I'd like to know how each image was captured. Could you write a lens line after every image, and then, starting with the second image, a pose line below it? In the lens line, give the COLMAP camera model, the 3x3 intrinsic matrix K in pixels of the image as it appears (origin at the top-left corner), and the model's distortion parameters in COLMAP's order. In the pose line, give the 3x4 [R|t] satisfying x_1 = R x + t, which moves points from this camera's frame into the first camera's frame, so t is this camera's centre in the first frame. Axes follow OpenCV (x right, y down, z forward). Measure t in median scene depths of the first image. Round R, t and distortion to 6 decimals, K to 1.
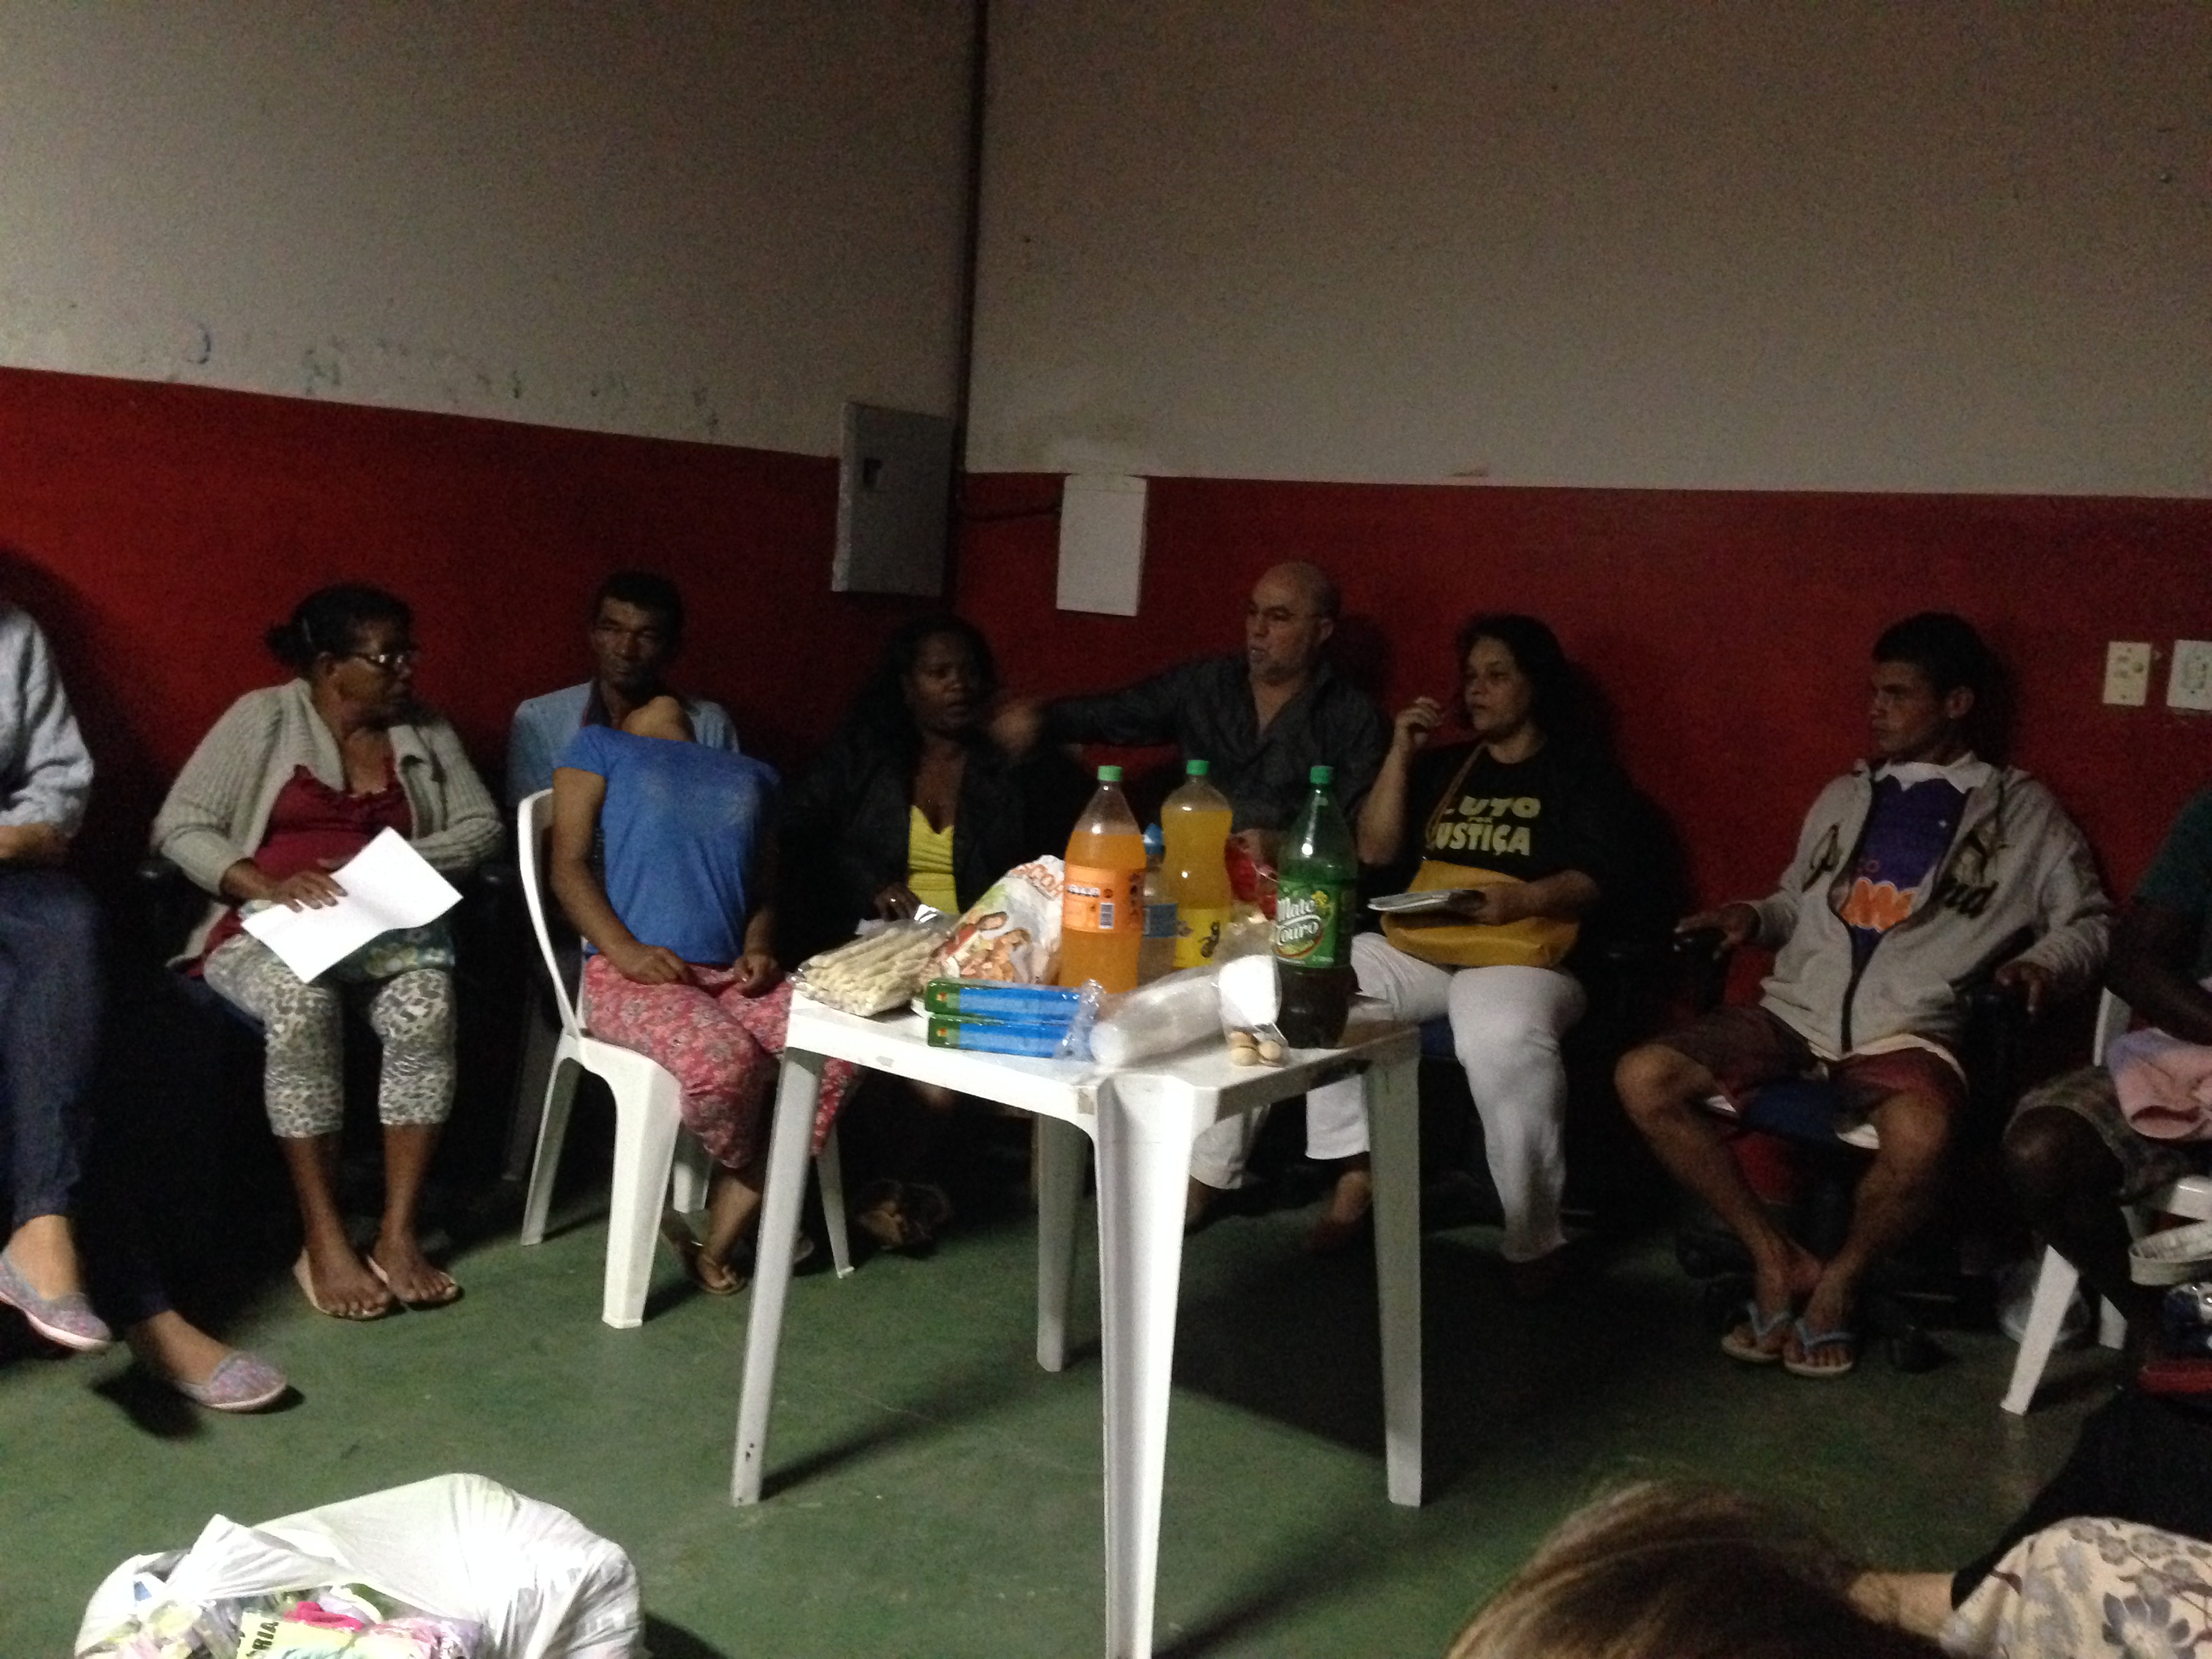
lens RADIAL K [[2024.4, 0, 1116.3], [0, 2024.4, 831.3], [0, 0, 1]] dist [0.076571, -0.050396]
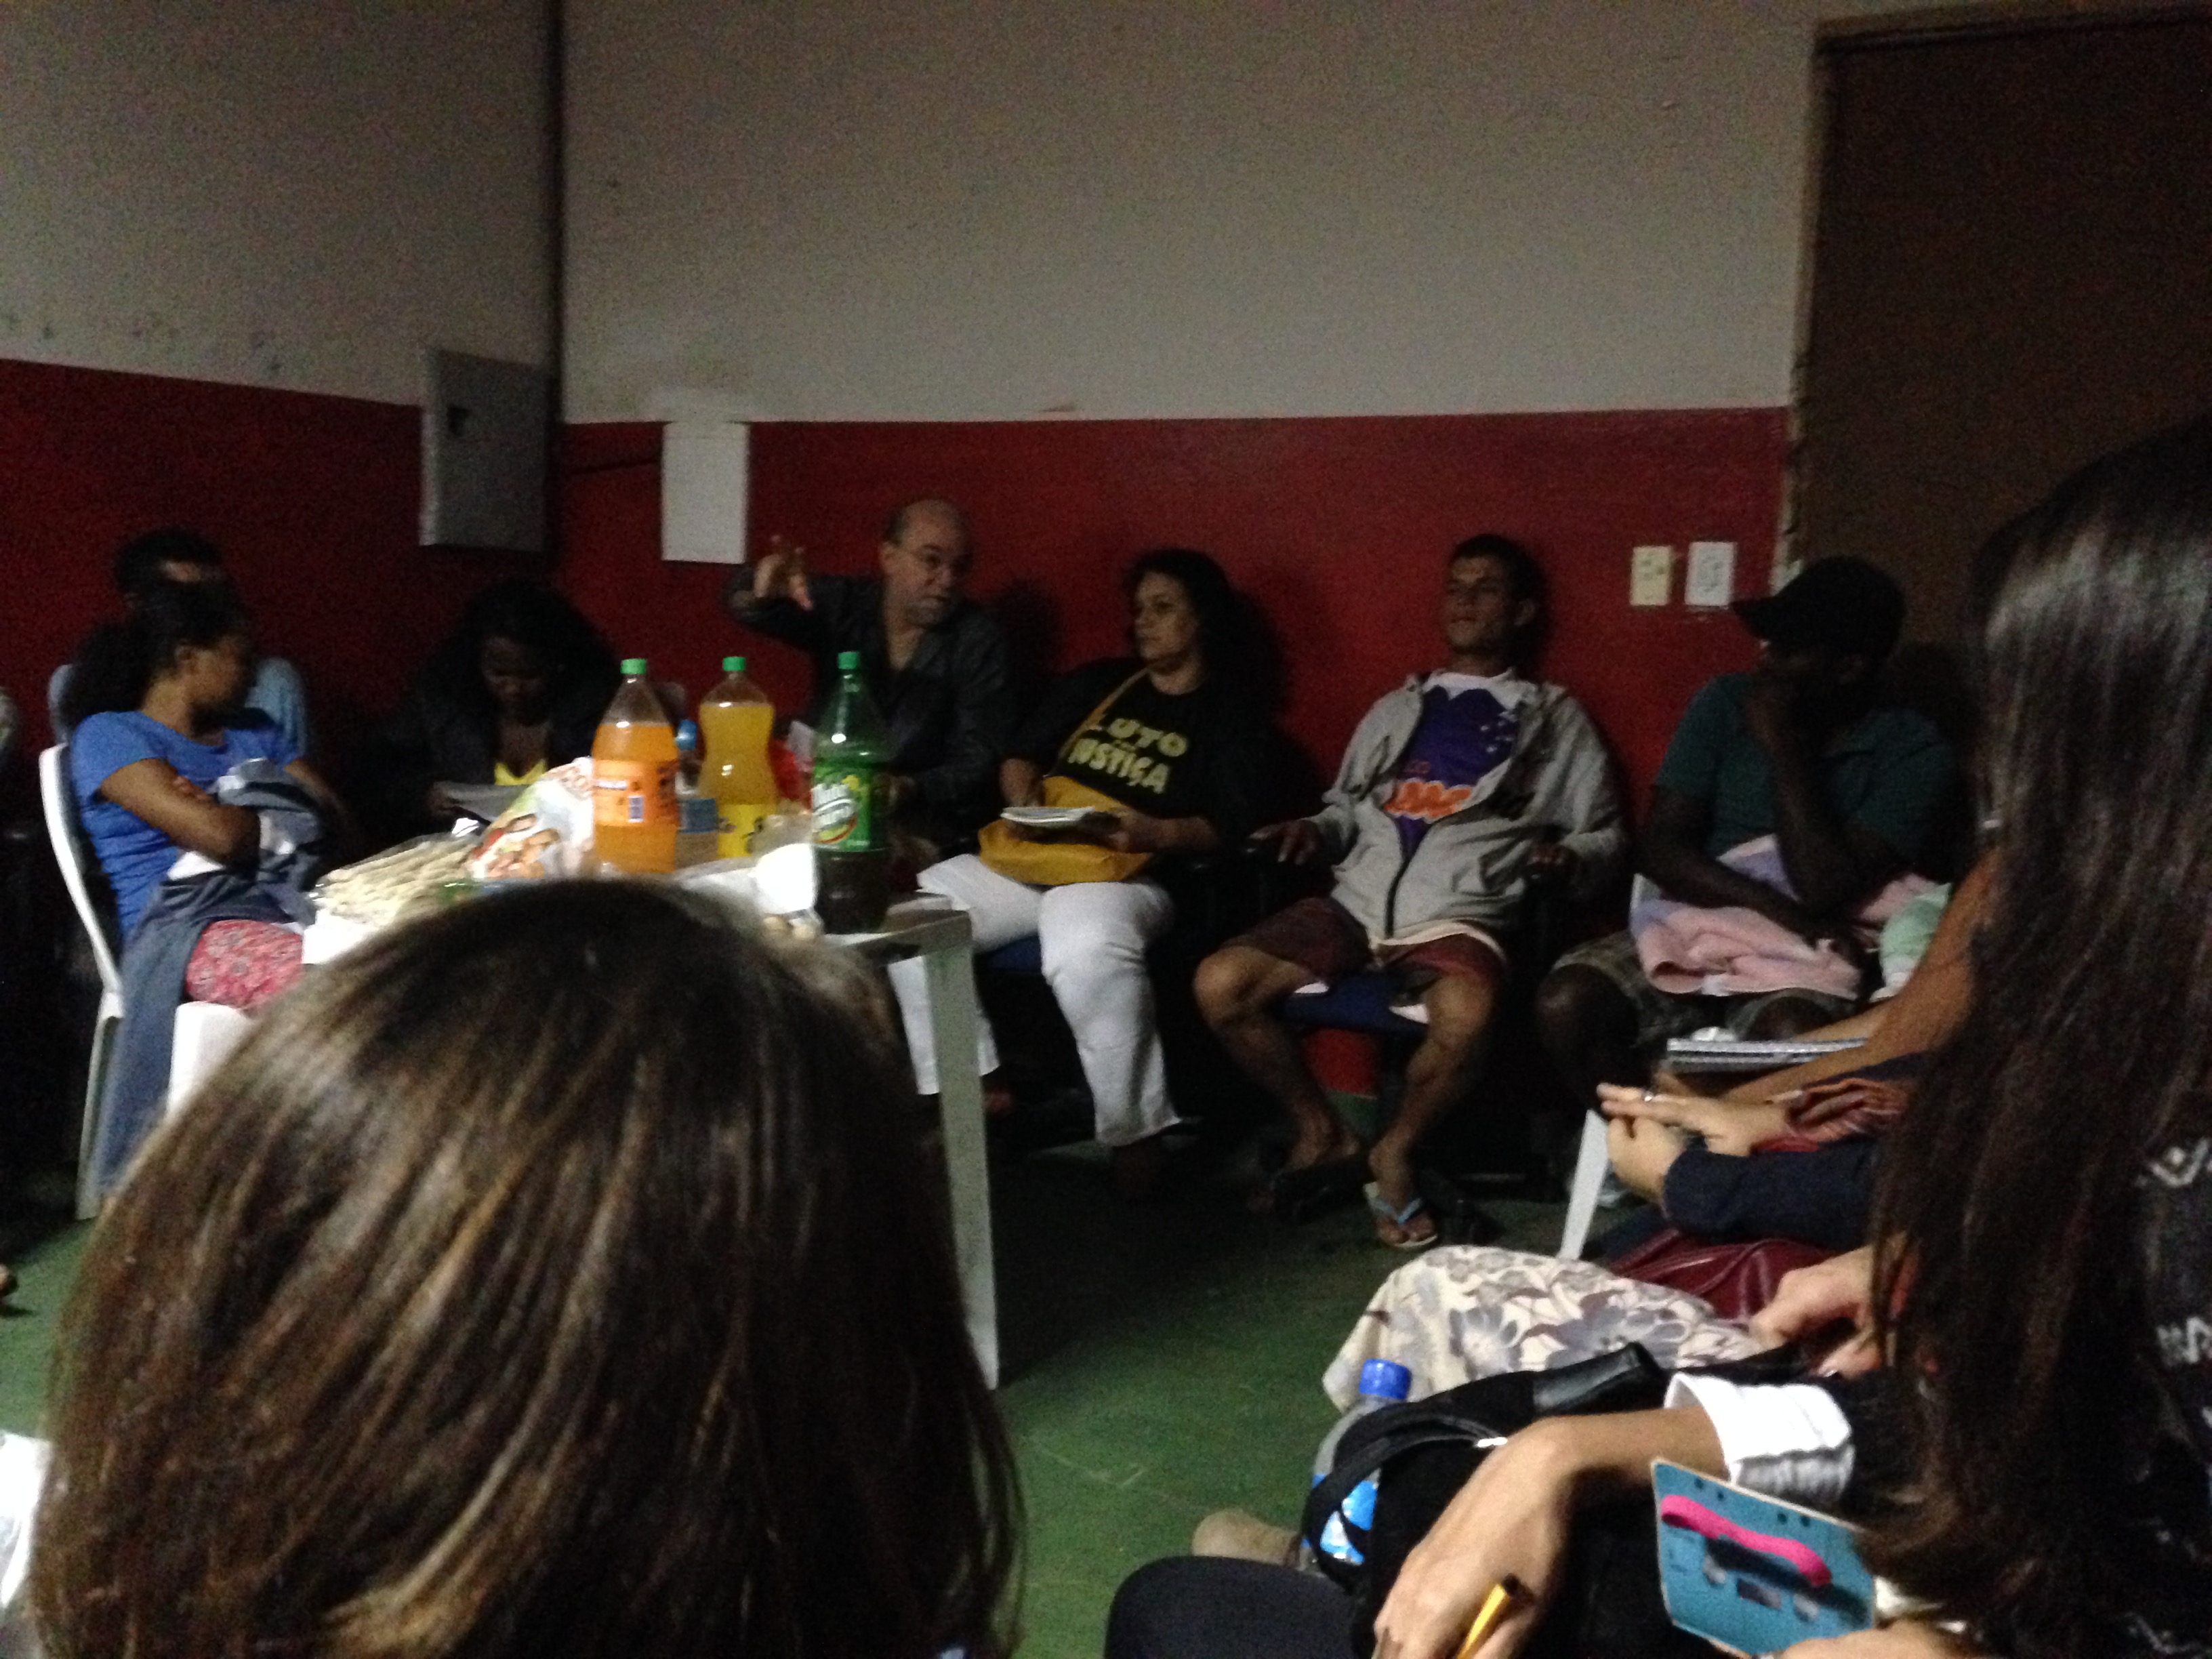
lens RADIAL K [[2024.4, 0, 1116.3], [0, 2024.4, 831.3], [0, 0, 1]] dist [0.076571, -0.050396]
pose [[0.989301, -0.043912, 0.139124, 0.084091], [0.044349, 0.999016, -0.000038, 0.059704], [-0.138985, 0.006207, 0.990275, -0.013719]]
